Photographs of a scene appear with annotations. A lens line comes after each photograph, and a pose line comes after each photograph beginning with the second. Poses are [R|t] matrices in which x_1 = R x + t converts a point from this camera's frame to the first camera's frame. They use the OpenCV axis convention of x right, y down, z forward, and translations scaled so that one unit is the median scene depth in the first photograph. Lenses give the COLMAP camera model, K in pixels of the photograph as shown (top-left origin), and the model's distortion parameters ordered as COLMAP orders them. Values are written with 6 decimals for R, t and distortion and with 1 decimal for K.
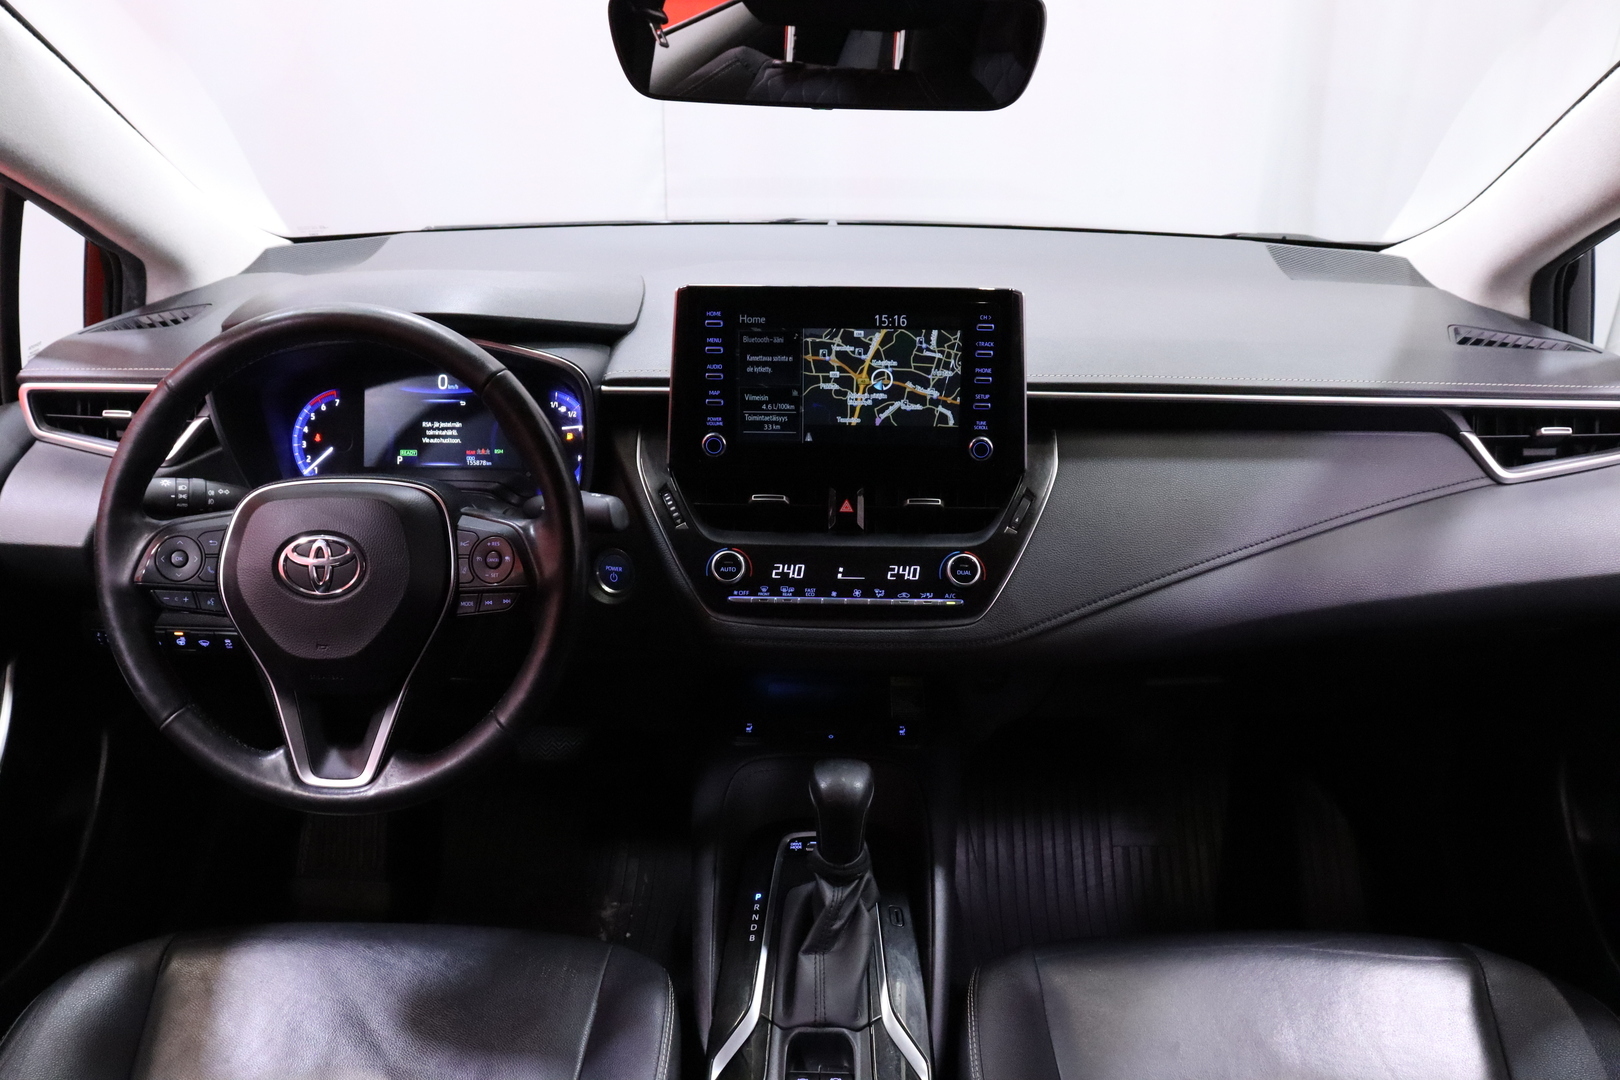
lens RADIAL K [[1383.0, 0, 810.0], [0, 1383.0, 540.0], [0, 0, 1]] dist [-0.151599, 0.008121]
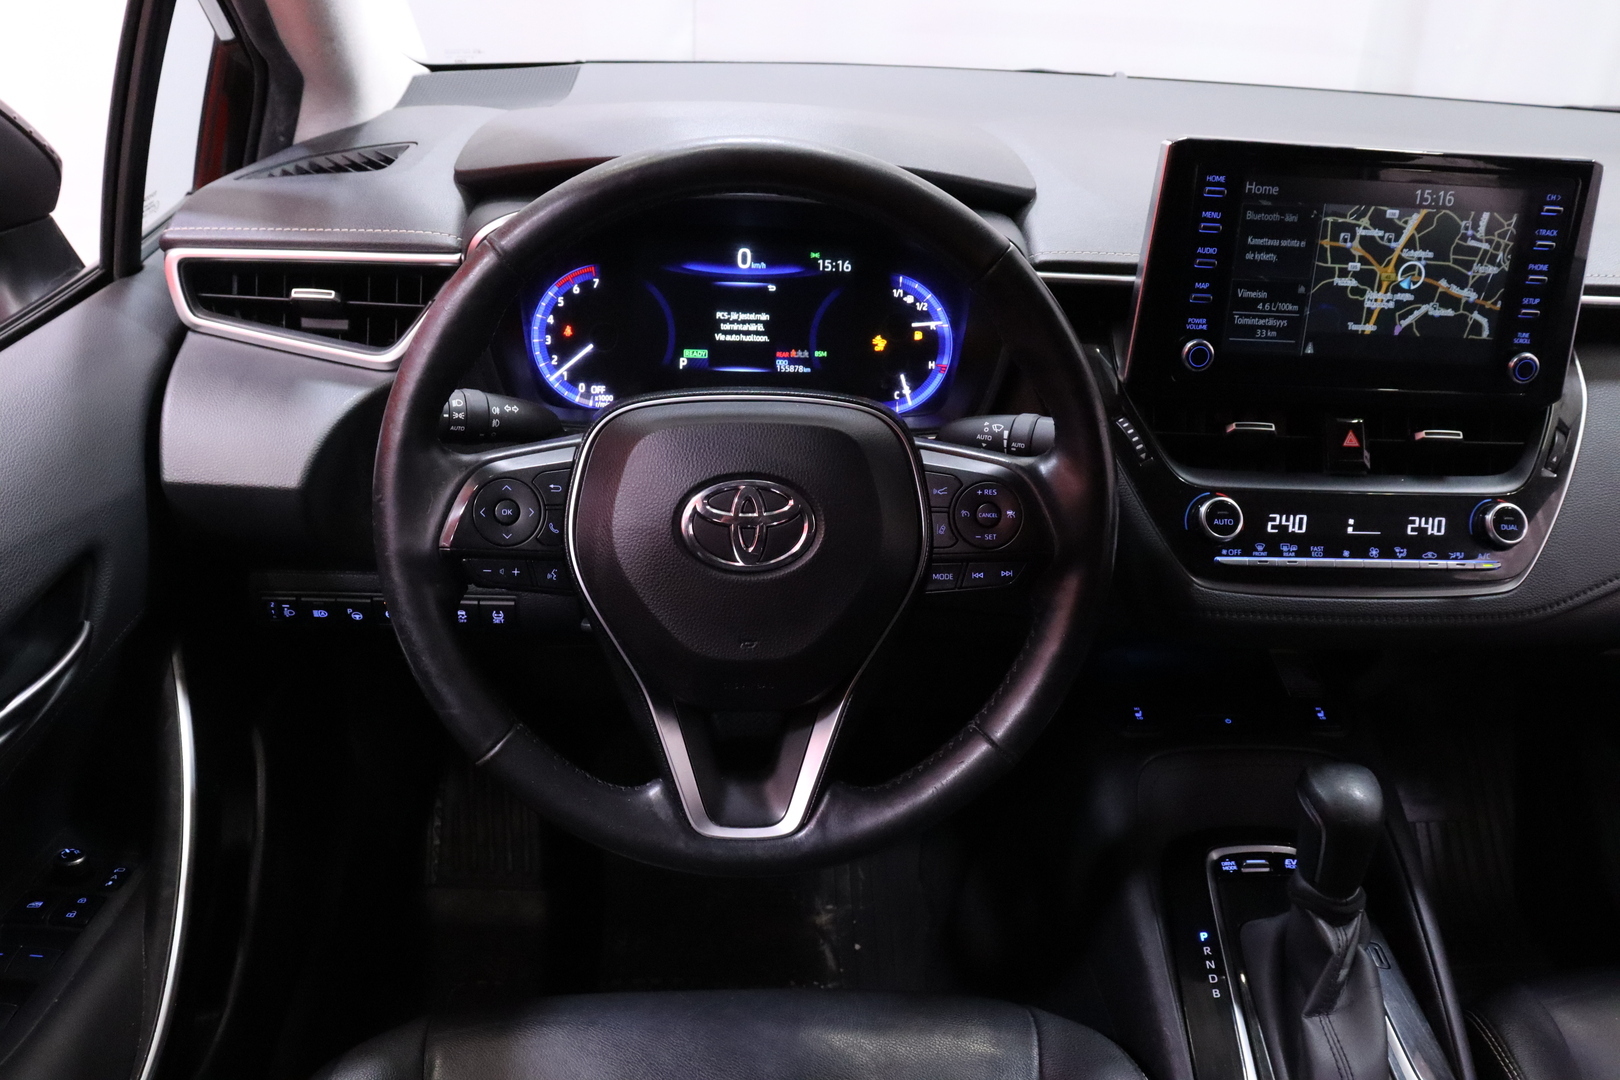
lens RADIAL K [[1438.6, 0, 810.0], [0, 1438.6, 540.0], [0, 0, 1]] dist [-0.191937, 0.249832]
pose [[0.995374, 0.001046, 0.096073, -0.353966], [-0.007976, 0.997389, 0.071777, -0.022388], [-0.095747, -0.072212, 0.992783, 0.249816]]
